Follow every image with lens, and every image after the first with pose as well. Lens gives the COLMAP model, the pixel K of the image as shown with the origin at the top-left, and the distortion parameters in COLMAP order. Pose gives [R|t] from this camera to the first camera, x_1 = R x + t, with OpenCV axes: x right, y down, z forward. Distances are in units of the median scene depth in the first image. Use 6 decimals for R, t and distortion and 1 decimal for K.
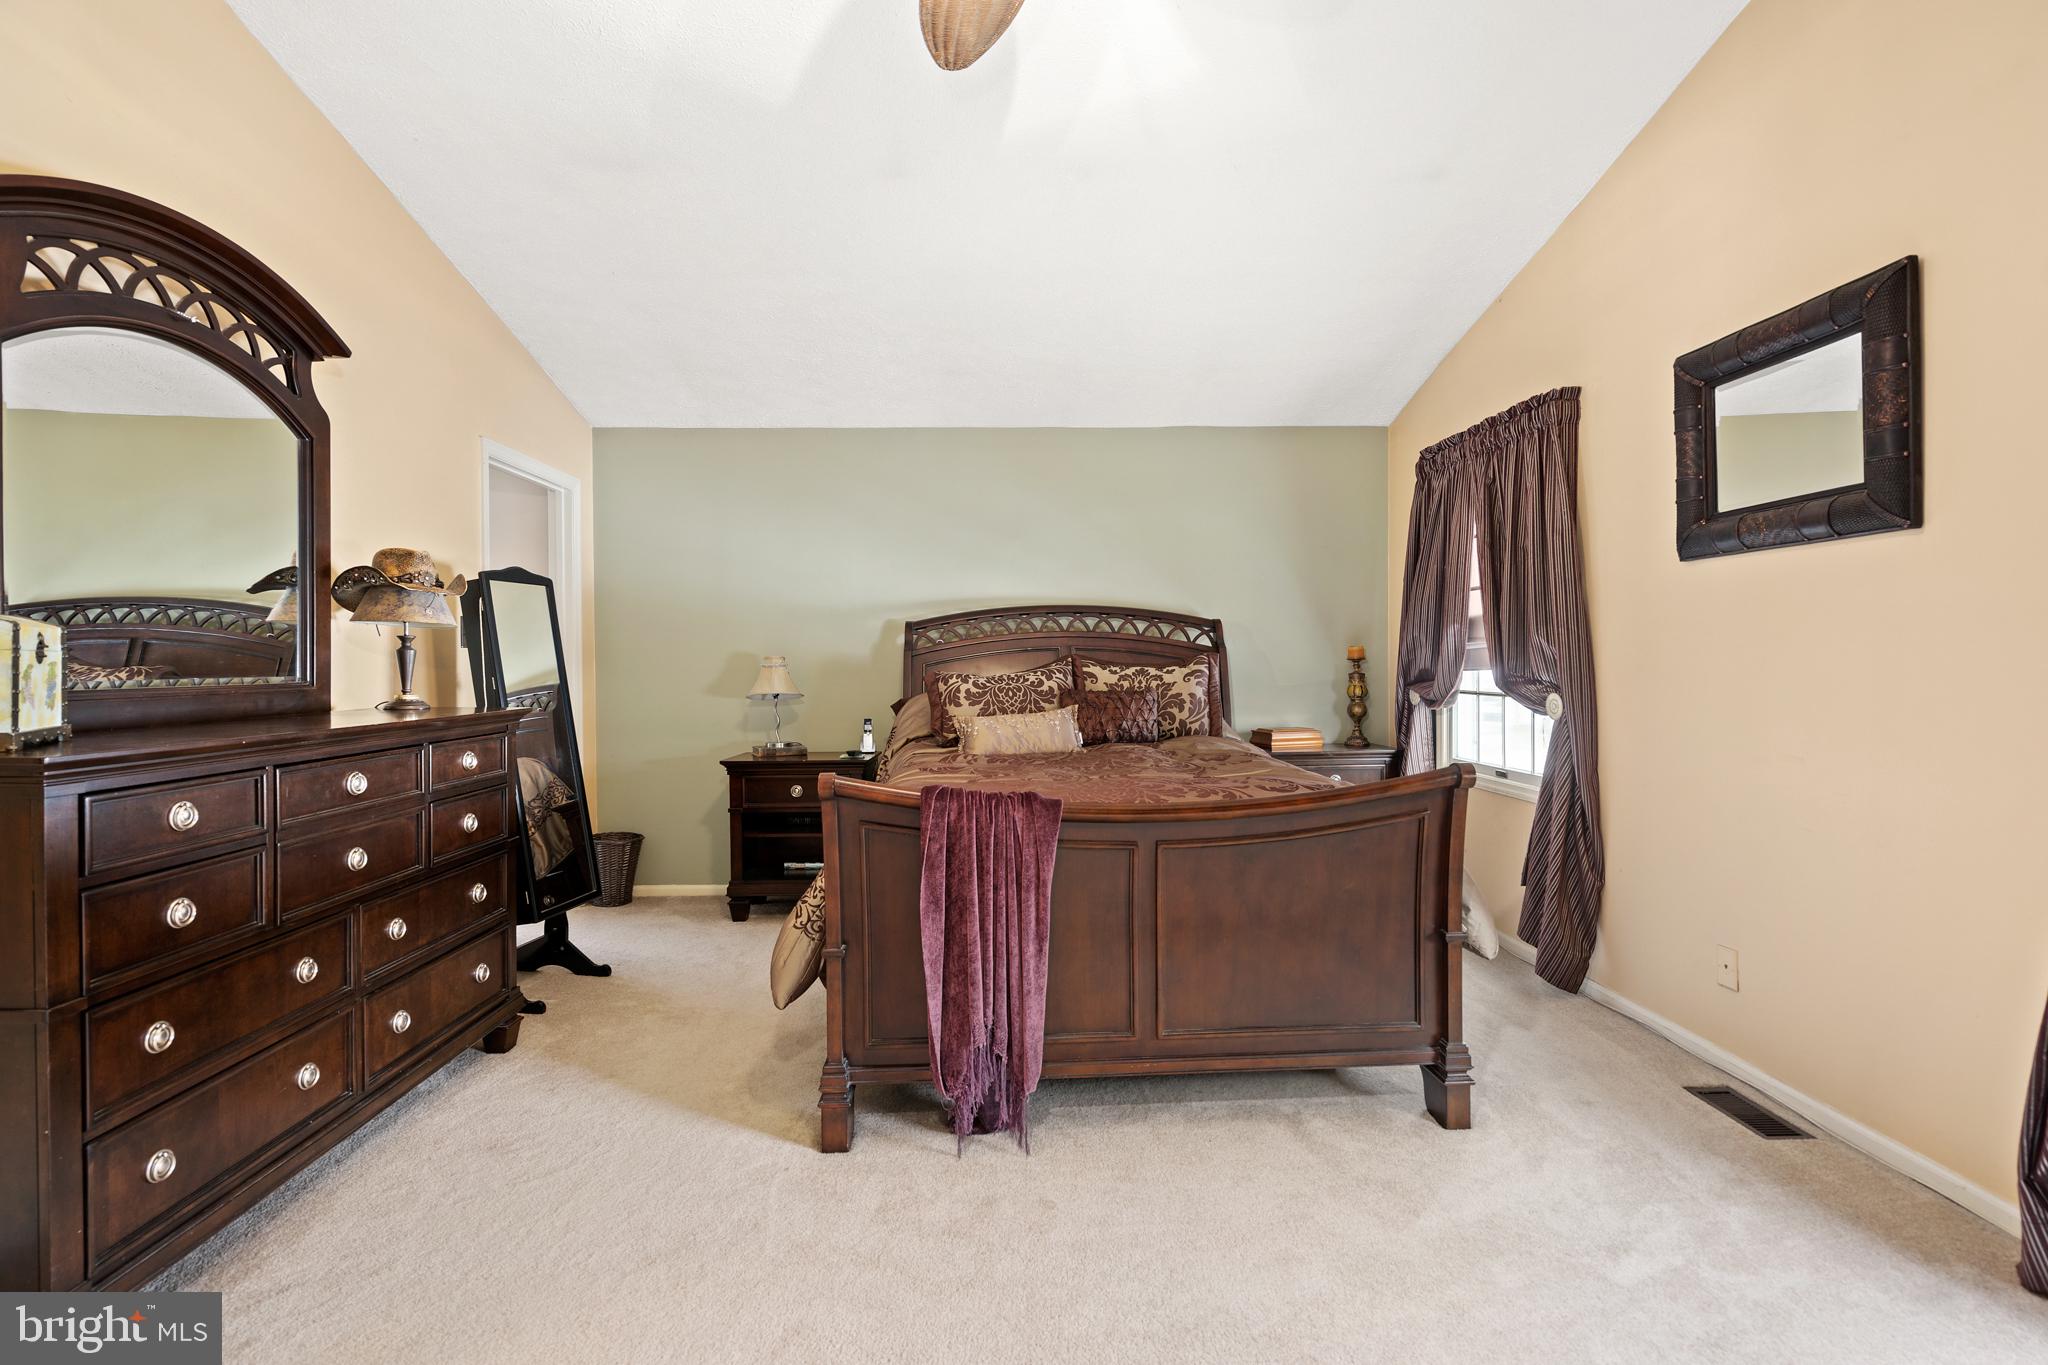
lens RADIAL K [[950.7, 0, 1029.3], [0, 950.7, 683.7], [0, 0, 1]] dist [0.002559, -0.000055]
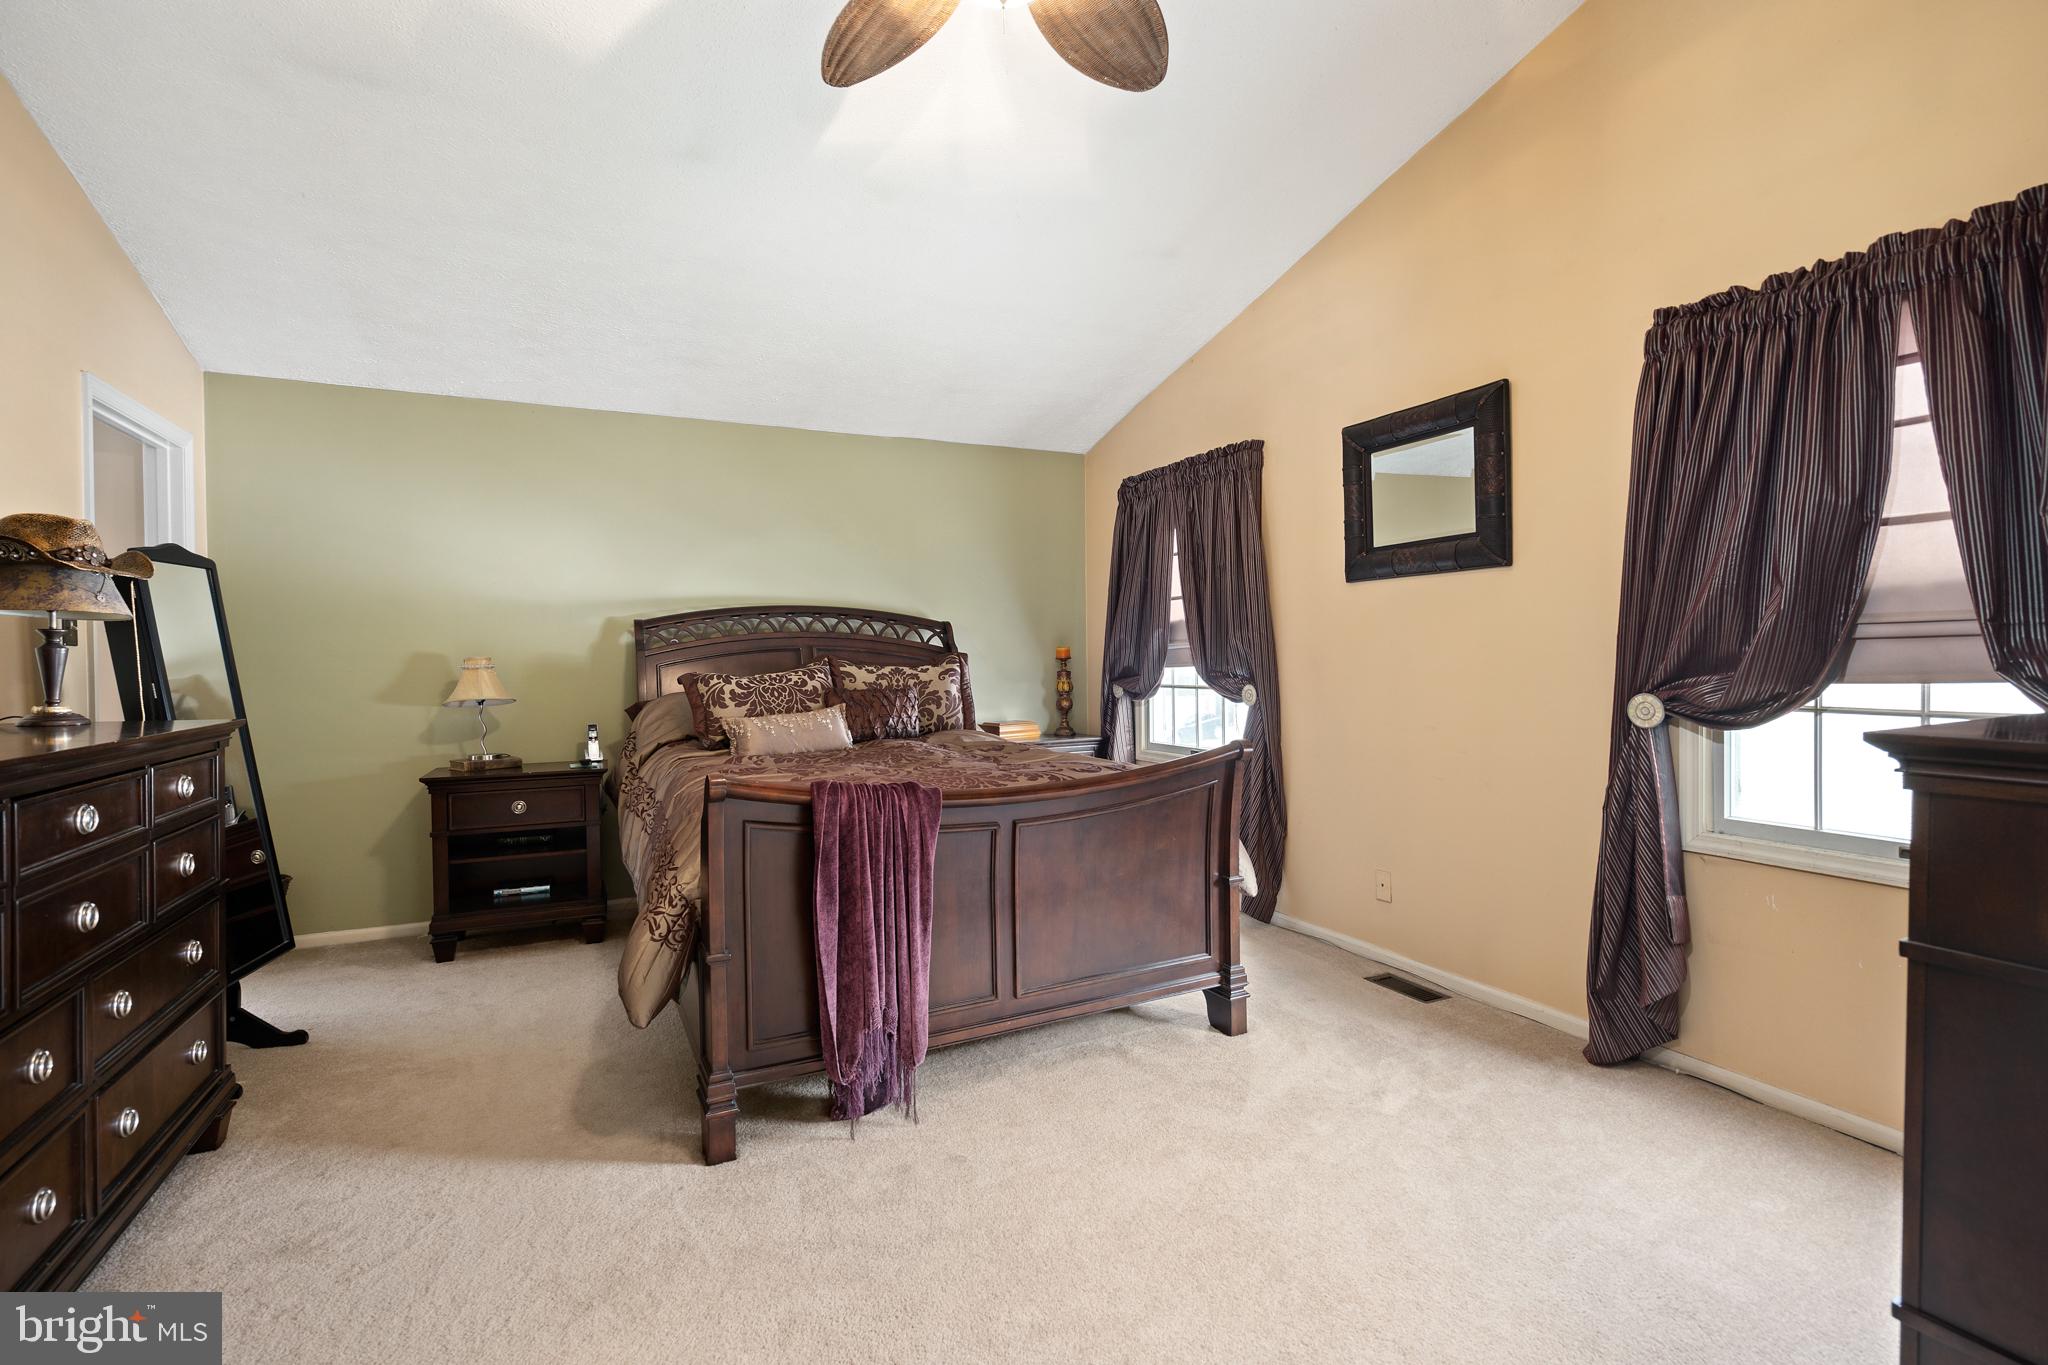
lens RADIAL K [[950.7, 0, 1029.3], [0, 950.7, 683.7], [0, 0, 1]] dist [0.002559, -0.000055]
pose [[0.911081, -0.013614, 0.412002, -0.244765], [0.014629, 0.999893, 0.000689, 0.004071], [-0.411967, 0.005399, 0.911183, -0.017370]]
